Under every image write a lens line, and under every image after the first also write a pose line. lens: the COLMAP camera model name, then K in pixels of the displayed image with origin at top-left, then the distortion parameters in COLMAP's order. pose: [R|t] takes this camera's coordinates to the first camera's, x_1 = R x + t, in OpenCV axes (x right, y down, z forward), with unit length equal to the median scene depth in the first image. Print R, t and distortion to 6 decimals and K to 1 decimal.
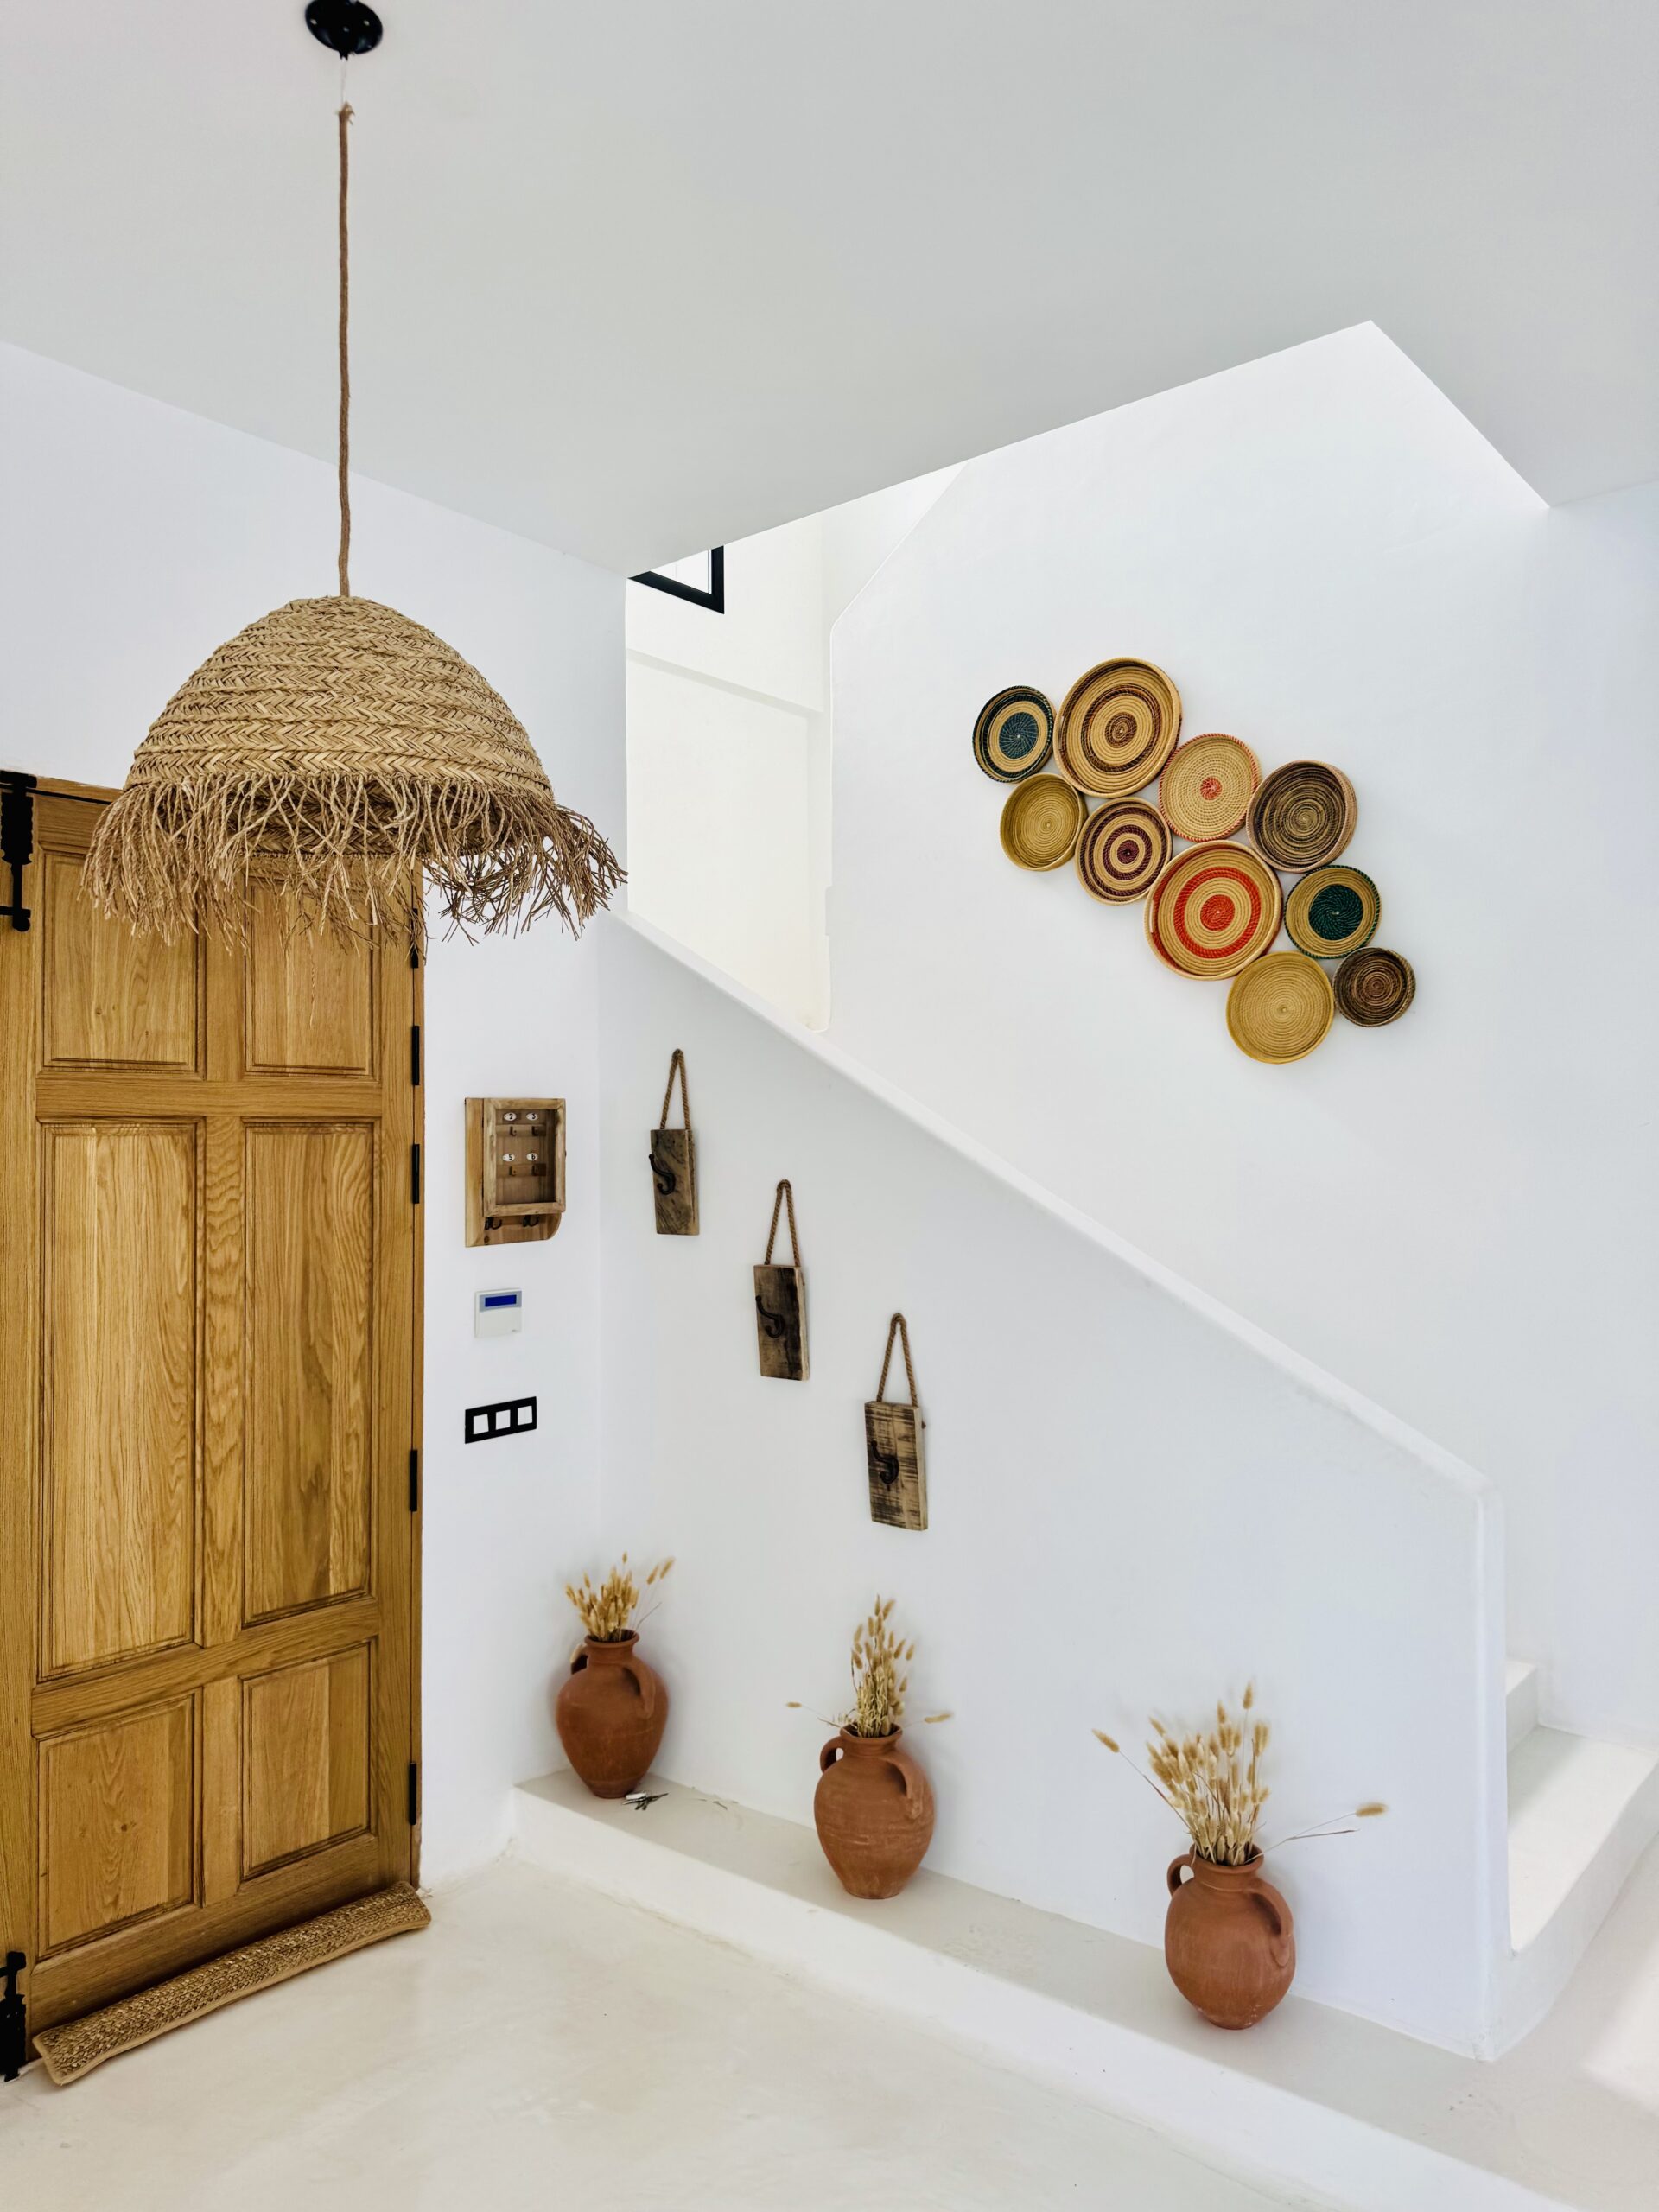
lens RADIAL K [[1574.1, 0, 826.4], [0, 1574.1, 1109.8], [0, 0, 1]] dist [0.060699, -0.001728]
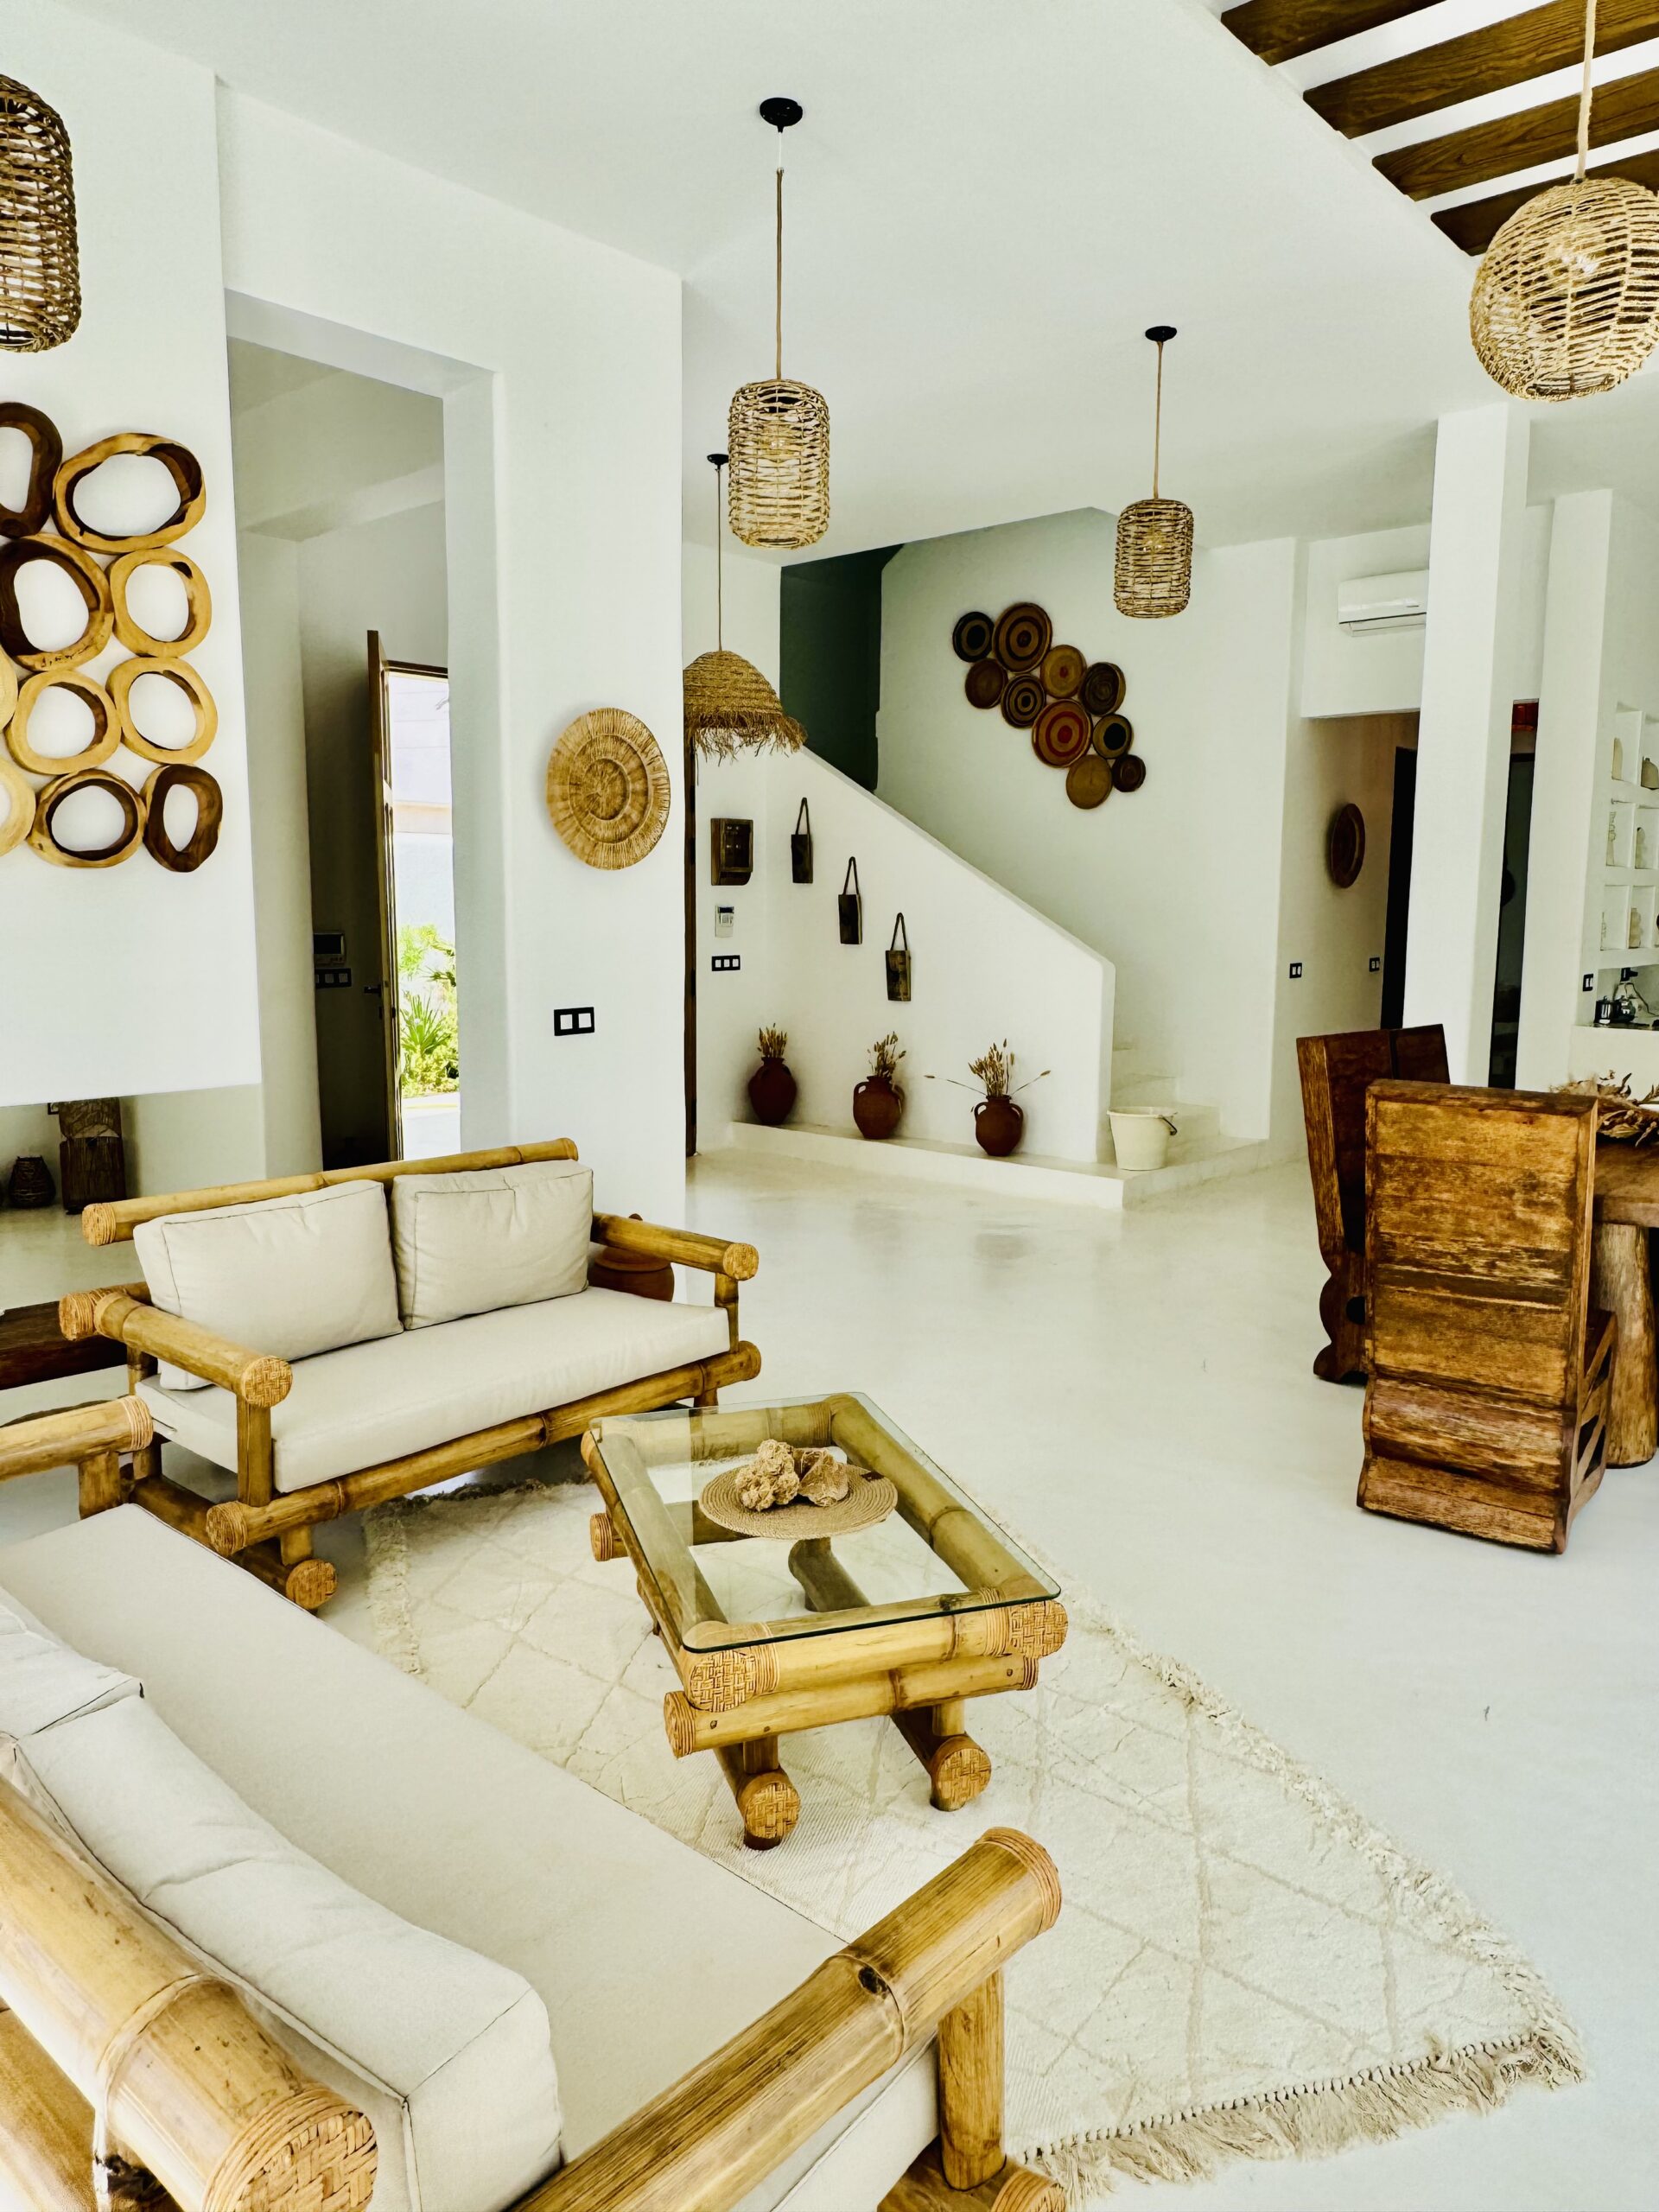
lens RADIAL K [[1483.0, 0, 836.8], [0, 1483.0, 1101.8], [0, 0, 1]] dist [-0.009577, -0.001669]
pose [[0.999385, 0.021124, -0.027991, 0.016054], [-0.016410, 0.987130, 0.159076, 0.050541], [0.030991, -0.158519, 0.986869, -1.092731]]
